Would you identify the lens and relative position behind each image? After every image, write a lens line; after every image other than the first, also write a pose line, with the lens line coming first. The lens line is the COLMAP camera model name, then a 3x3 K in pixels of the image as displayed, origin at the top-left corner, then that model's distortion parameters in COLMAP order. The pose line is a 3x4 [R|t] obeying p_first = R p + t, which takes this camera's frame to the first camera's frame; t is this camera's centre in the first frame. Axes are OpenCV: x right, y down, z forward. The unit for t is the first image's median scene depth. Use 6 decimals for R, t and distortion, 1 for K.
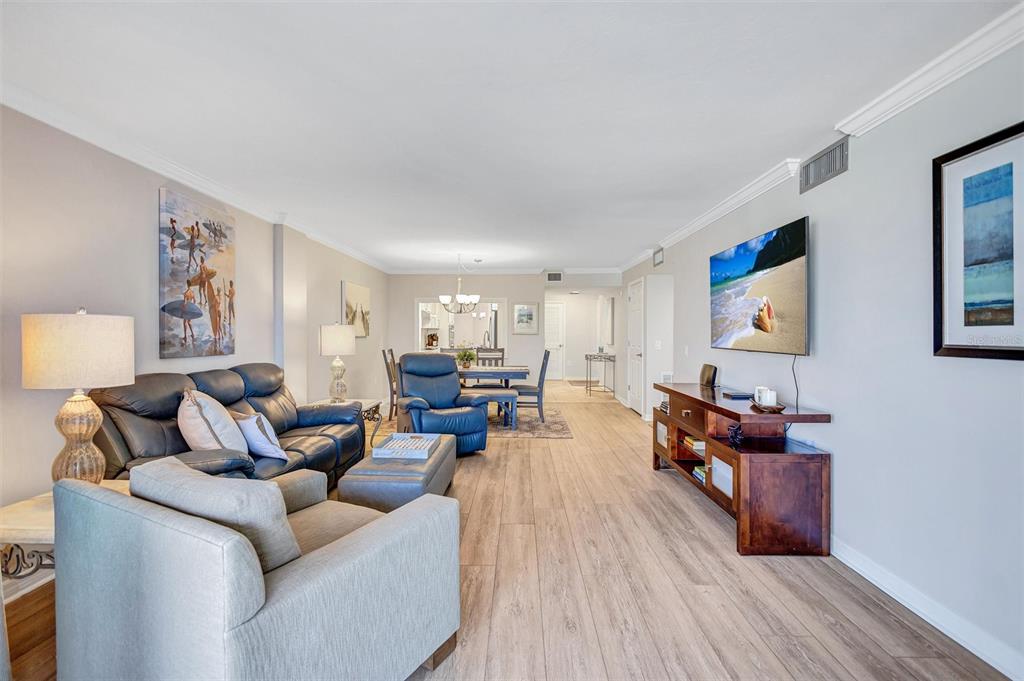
lens RADIAL K [[470.1, 0, 512.6], [0, 470.1, 337.7], [0, 0, 1]] dist [0.006738, -0.003221]
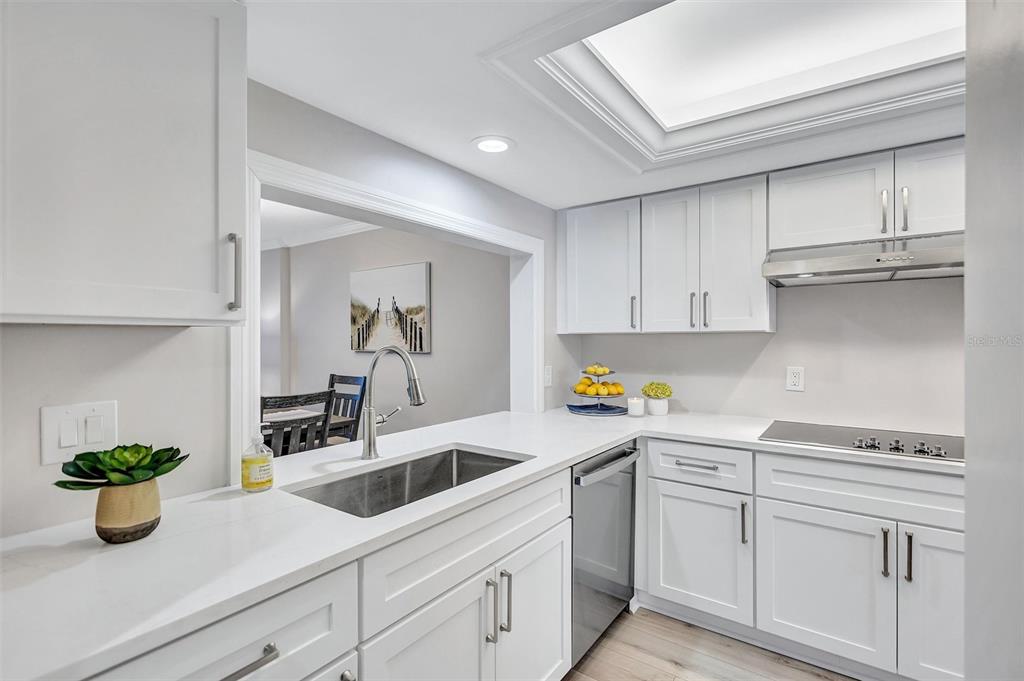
lens RADIAL K [[470.1, 0, 510.8], [0, 470.1, 338.1], [0, 0, 1]] dist [0.006738, -0.003221]
pose [[-0.558502, -0.008189, -0.829463, 0.169838], [-0.013473, 0.999909, -0.000799, -0.040842], [0.829394, 0.010729, -0.558562, 2.731997]]
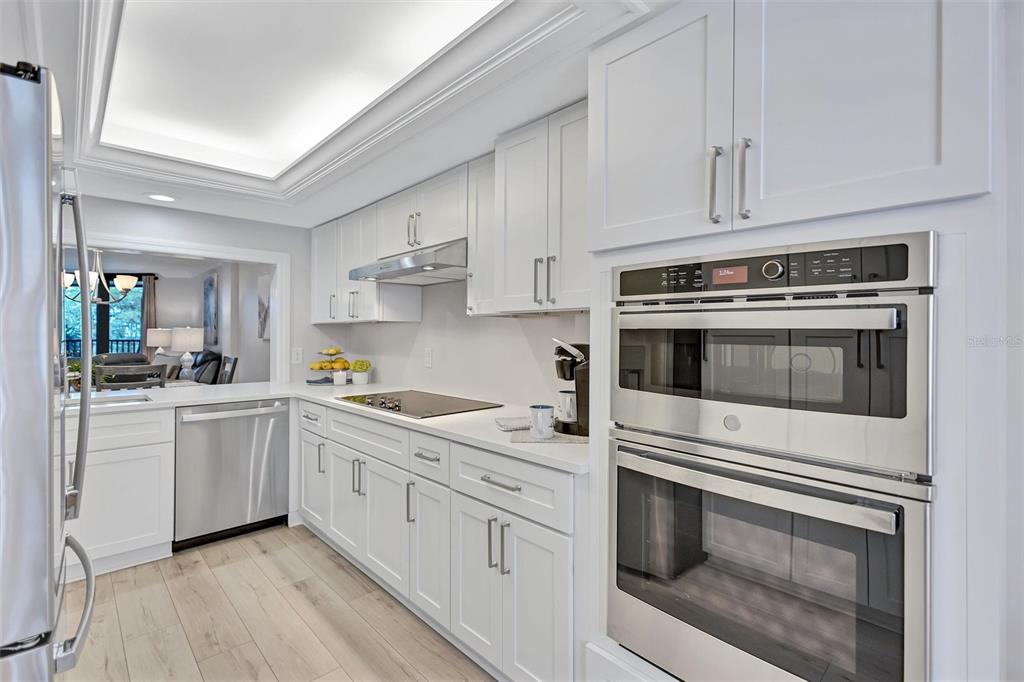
lens RADIAL K [[470.1, 0, 510.1], [0, 470.1, 335.3], [0, 0, 1]] dist [0.006738, -0.003221]
pose [[-0.715631, -0.010393, -0.698401, -0.124477], [-0.018481, 0.999821, 0.004058, -0.036365], [0.698234, 0.015811, -0.715695, 3.398401]]
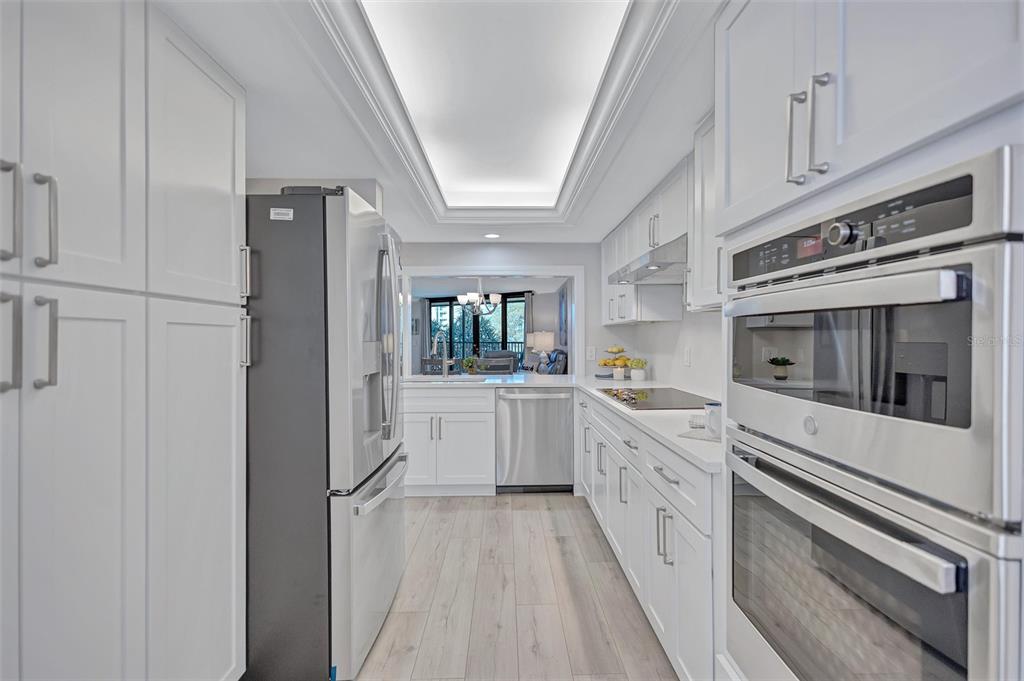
lens RADIAL K [[470.1, 0, 517.5], [0, 470.1, 343.2], [0, 0, 1]] dist [0.006738, -0.003221]
pose [[-0.998806, -0.010598, -0.047688, -0.261099], [-0.011662, 0.999688, 0.022103, -0.029155], [0.047439, 0.022633, -0.998618, 3.514480]]
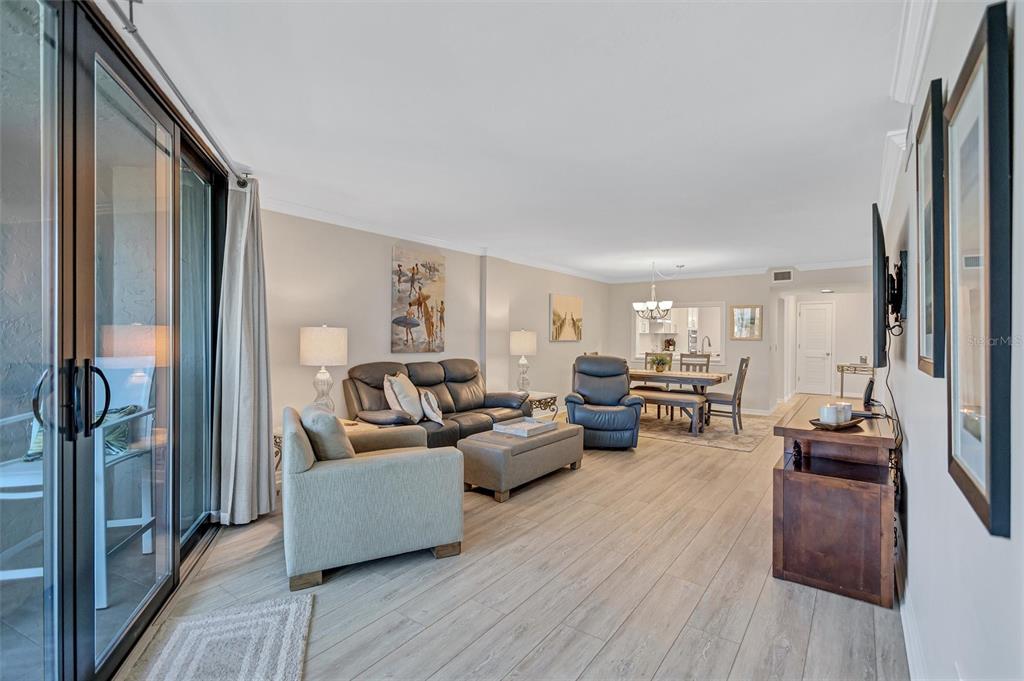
lens RADIAL K [[470.1, 0, 511.2], [0, 470.1, 336.9], [0, 0, 1]] dist [0.006738, -0.003221]
pose [[0.815058, 0.004736, -0.579360, 0.428800], [-0.011286, 0.999907, -0.007704, -0.002144], [0.579270, 0.012818, 0.815035, -0.052888]]
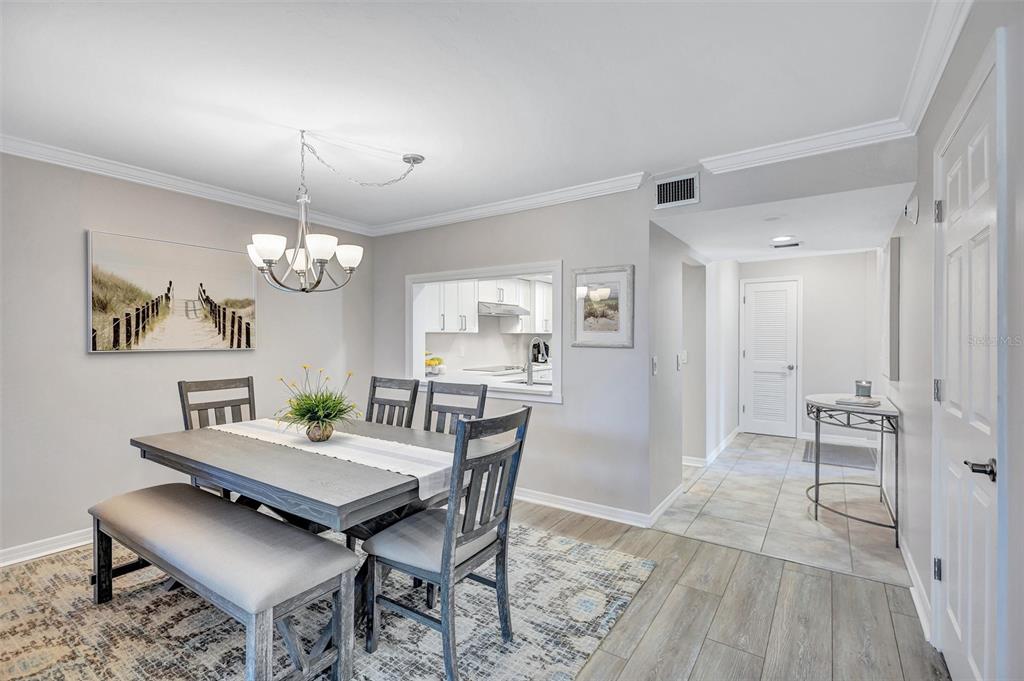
lens RADIAL K [[470.1, 0, 511.8], [0, 470.1, 341.0], [0, 0, 1]] dist [0.006738, -0.003221]
pose [[0.840783, 0.002838, -0.541365, 0.411736], [-0.005821, 0.999976, -0.003799, -0.023114], [0.541341, 0.006346, 0.840779, 1.428551]]
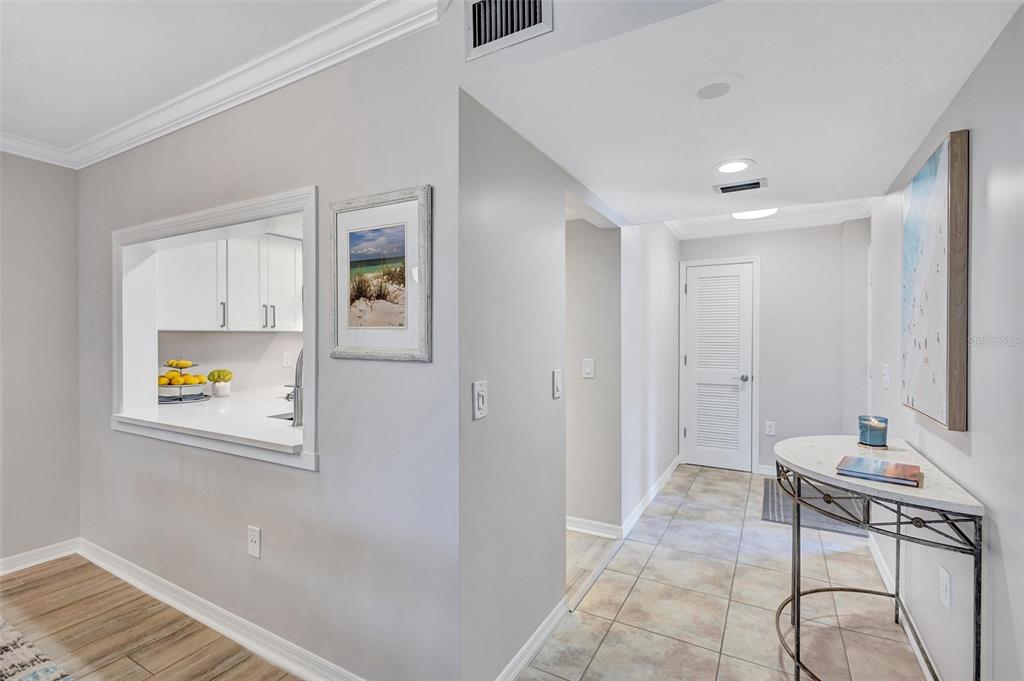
lens RADIAL K [[470.1, 0, 514.3], [0, 470.1, 341.0], [0, 0, 1]] dist [0.006738, -0.003221]
pose [[0.883978, 0.002831, -0.467521, 0.383956], [-0.004958, 0.999982, -0.003320, -0.032978], [0.467503, 0.005252, 0.883976, 1.962763]]
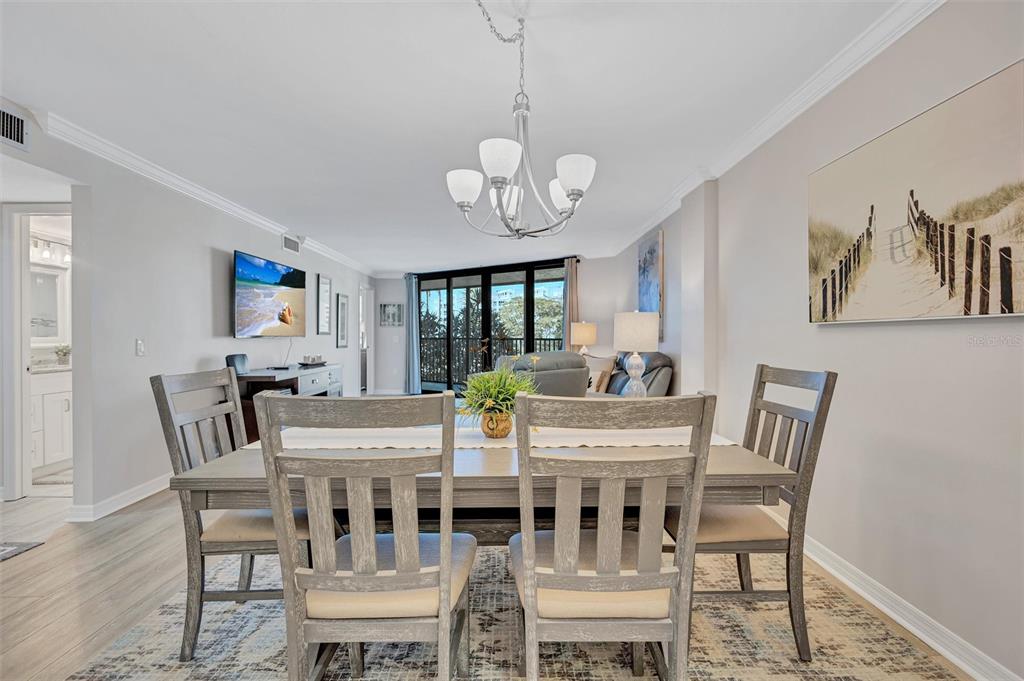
lens RADIAL K [[470.1, 0, 513.9], [0, 470.1, 341.2], [0, 0, 1]] dist [0.006738, -0.003221]
pose [[-0.999497, -0.004259, -0.031429, -0.184547], [-0.004916, 0.999770, 0.020852, 0.008238], [0.031333, 0.020996, -0.999288, 2.342385]]
